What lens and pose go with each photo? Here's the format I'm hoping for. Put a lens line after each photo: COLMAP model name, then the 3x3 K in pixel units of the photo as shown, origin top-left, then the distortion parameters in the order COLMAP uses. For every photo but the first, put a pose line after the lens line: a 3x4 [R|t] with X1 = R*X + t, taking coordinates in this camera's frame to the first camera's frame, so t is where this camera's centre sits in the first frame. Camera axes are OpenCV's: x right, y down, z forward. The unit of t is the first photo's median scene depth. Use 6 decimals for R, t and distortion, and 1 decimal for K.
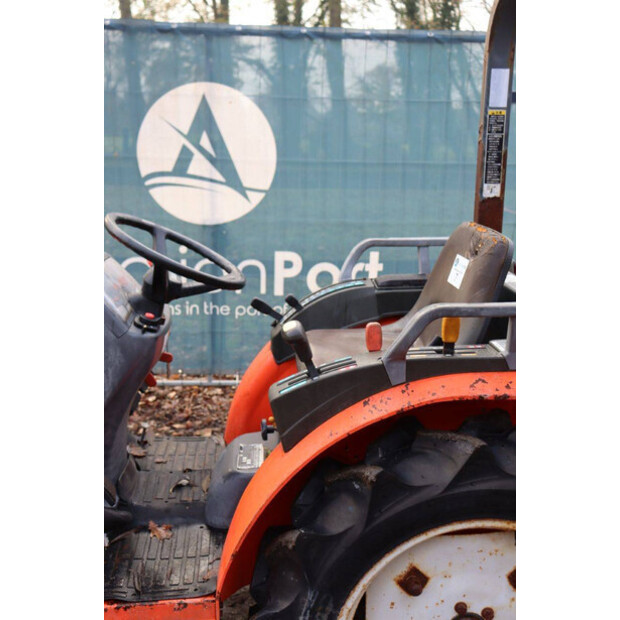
lens RADIAL K [[766.5, 0, 305.3], [0, 766.5, 314.8], [0, 0, 1]] dist [0.041905, 0.000000]
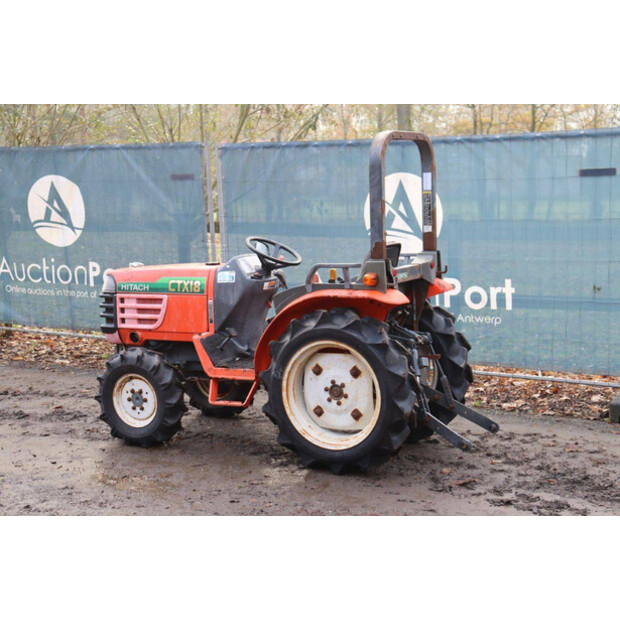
lens RADIAL K [[1043.4, 0, 290.5], [0, 1043.4, 300.5], [0, 0, 1]] dist [0.175311, 0.000000]
pose [[0.826596, 0.027678, -0.562115, 1.876040], [-0.102351, 0.989527, -0.101784, 0.436896], [0.553411, 0.141667, 0.820772, -1.841094]]
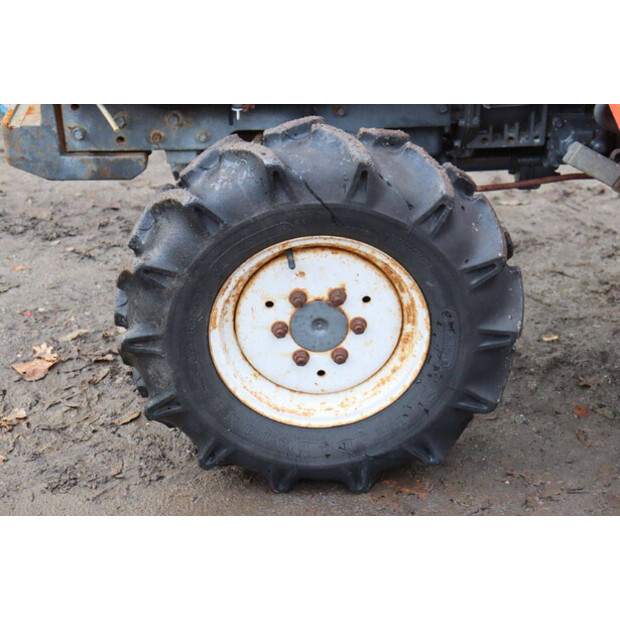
lens RADIAL K [[1354.4, 0, 310.0], [0, 1354.4, 310.1], [0, 0, 1]] dist [0.310470, 0.000000]
pose [[0.997958, 0.006295, -0.063560, -0.493895], [0.008307, 0.973886, 0.226885, 0.183191], [0.063328, -0.226950, 0.971845, -0.268662]]
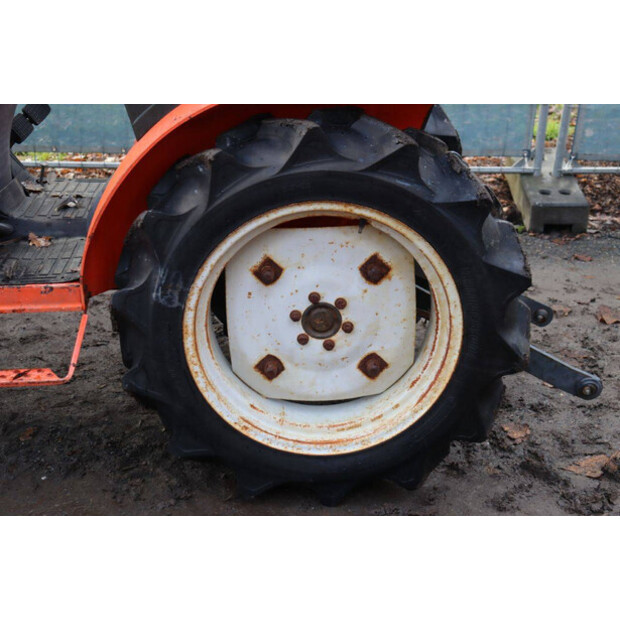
lens RADIAL K [[1043.4, 0, 310.5], [0, 1043.4, 306.9], [0, 0, 1]] dist [0.175311, 0.000000]
pose [[0.998270, 0.008493, -0.058181, 0.253260], [0.000149, 0.989146, 0.146936, 0.165507], [0.058797, -0.146690, 0.987433, -0.370634]]
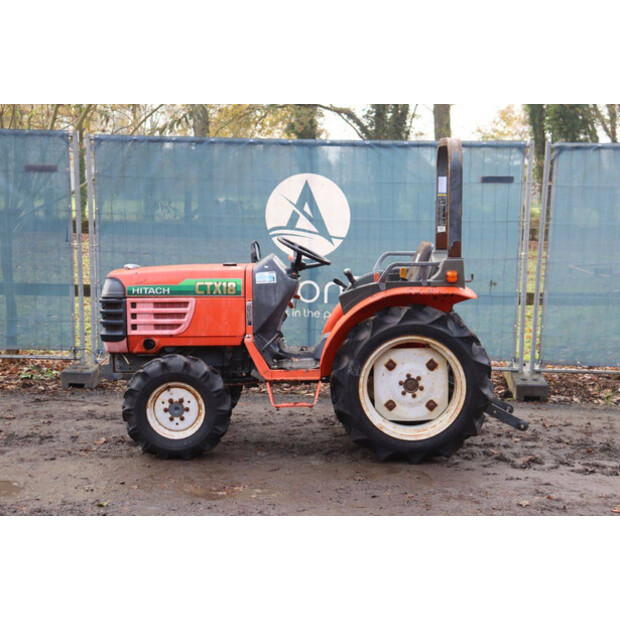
lens RADIAL K [[1107.2, 0, 307.0], [0, 1107.2, 308.4], [0, 0, 1]] dist [0.220107, 0.000000]
pose [[0.995213, 0.000228, -0.097731, 0.206762], [-0.012753, 0.991749, -0.127556, 0.588851], [0.096895, 0.128192, 0.987005, -2.671448]]
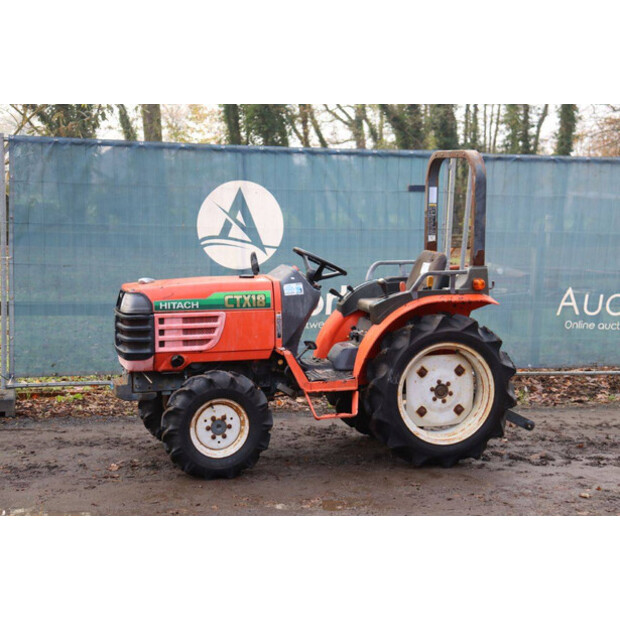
lens RADIAL K [[1215.1, 0, 312.4], [0, 1215.1, 312.8], [0, 0, 1]] dist [0.348768, 0.000000]
pose [[0.976593, -0.027545, 0.213324, -1.075966], [0.055556, 0.990416, -0.126449, 0.604507], [-0.207796, 0.135341, 0.968764, -2.931687]]
